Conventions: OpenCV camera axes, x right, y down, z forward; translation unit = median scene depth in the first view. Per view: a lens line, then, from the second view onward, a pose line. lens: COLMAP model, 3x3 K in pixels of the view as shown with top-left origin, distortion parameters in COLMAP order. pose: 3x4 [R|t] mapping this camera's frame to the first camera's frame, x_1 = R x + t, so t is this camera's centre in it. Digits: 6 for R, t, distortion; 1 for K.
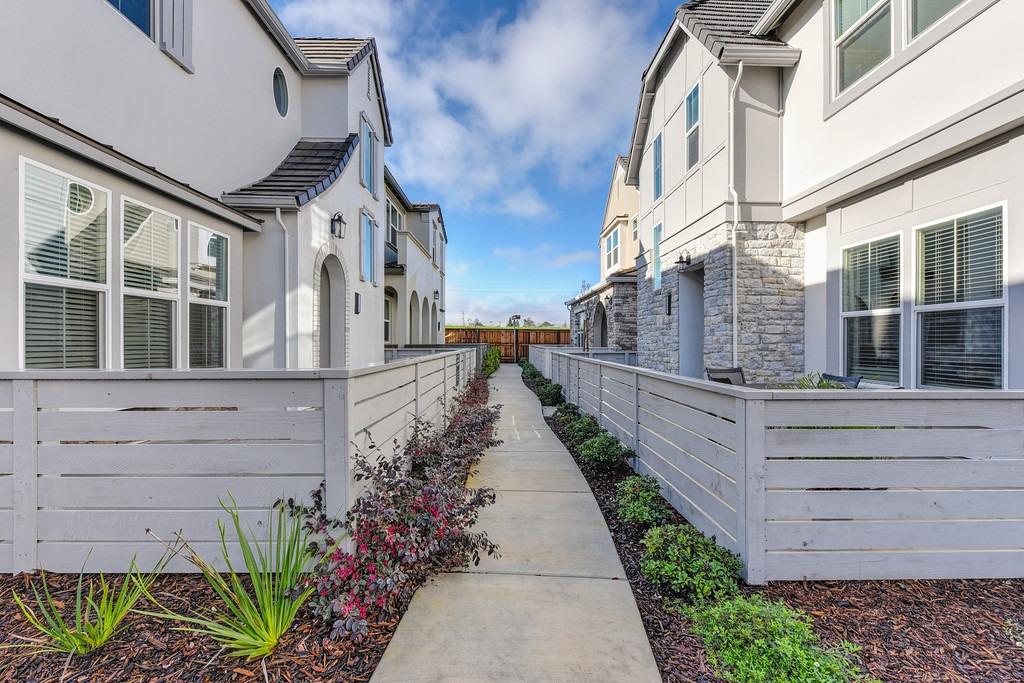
lens RADIAL K [[432.9, 0, 516.0], [0, 432.9, 354.1], [0, 0, 1]] dist [0.001285, -0.000036]
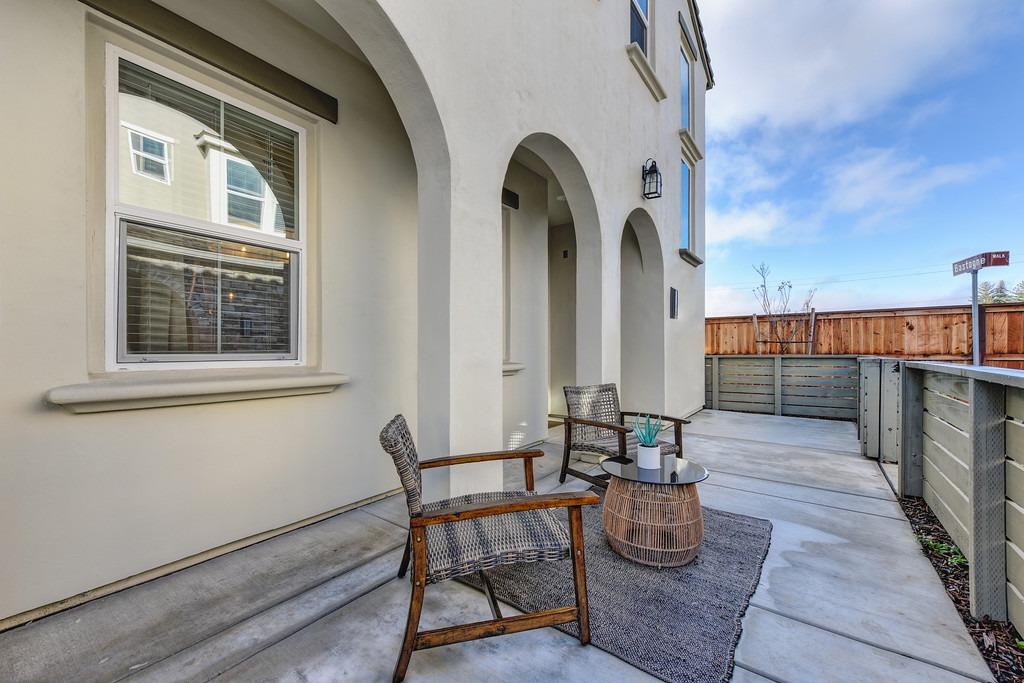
lens RADIAL K [[410.5, 0, 514.4], [0, 410.5, 345.8], [0, 0, 1]] dist [0.002678, -0.000215]
pose [[0.785395, -0.005025, -0.618975, -0.092793], [-0.011946, 0.999658, -0.023273, -0.027392], [0.618880, 0.025673, 0.785066, 0.744526]]
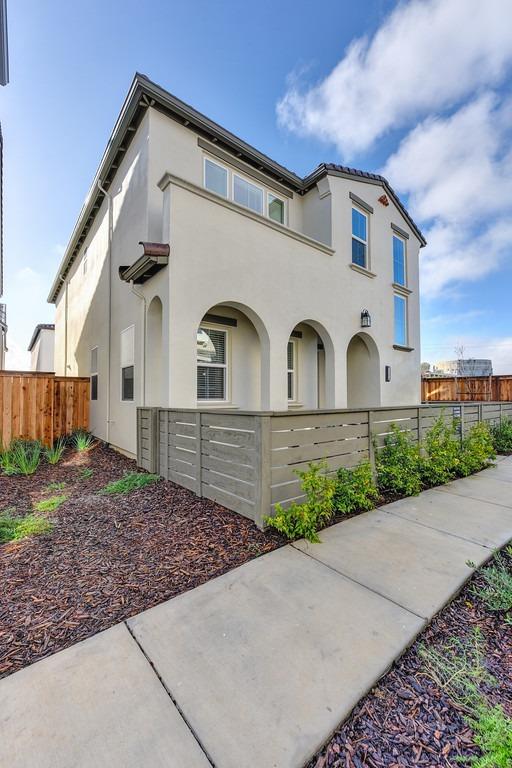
lens RADIAL K [[324.7, 0, 256.0], [0, 324.7, 384.0], [0, 0, 1]] dist [0.001285, -0.000036]
pose [[0.624041, -0.034671, -0.780622, 0.060151], [-0.015816, 0.998250, -0.056981, -0.023552], [0.781232, 0.047905, 0.622400, 0.615427]]
